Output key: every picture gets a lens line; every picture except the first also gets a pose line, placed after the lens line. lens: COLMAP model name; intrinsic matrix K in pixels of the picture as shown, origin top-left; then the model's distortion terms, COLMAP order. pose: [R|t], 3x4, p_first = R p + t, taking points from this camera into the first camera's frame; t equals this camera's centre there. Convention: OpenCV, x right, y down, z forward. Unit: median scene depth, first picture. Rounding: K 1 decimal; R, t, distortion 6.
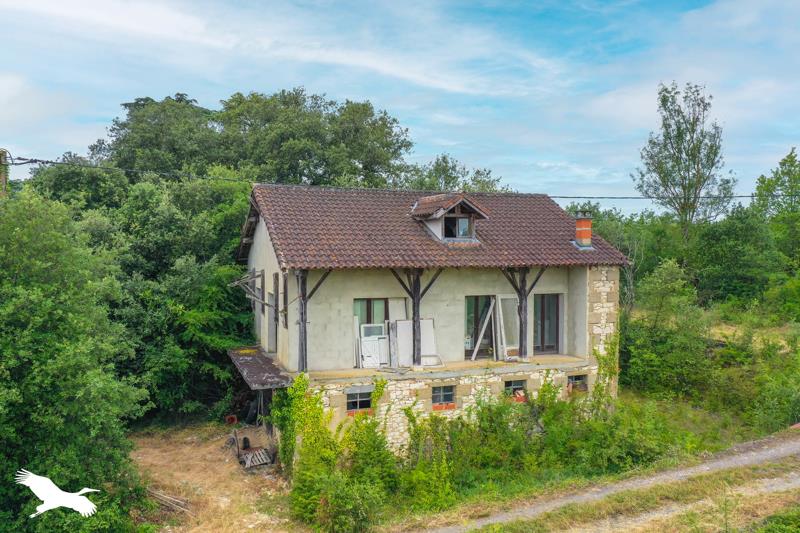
lens RADIAL K [[647.9, 0, 400.0], [0, 647.9, 266.5], [0, 0, 1]] dist [0.001950, 0.000812]
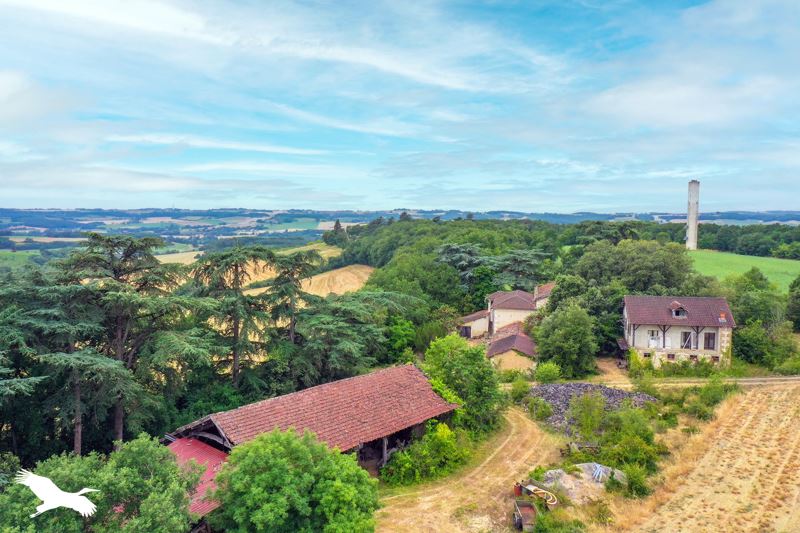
lens RADIAL K [[647.9, 0, 400.0], [0, 647.9, 266.5], [0, 0, 1]] dist [0.001950, 0.000812]
pose [[0.835371, 0.046915, -0.547681, 0.775678], [-0.015427, 0.997960, 0.061957, -0.535306], [0.549470, -0.043308, 0.834390, -2.991442]]
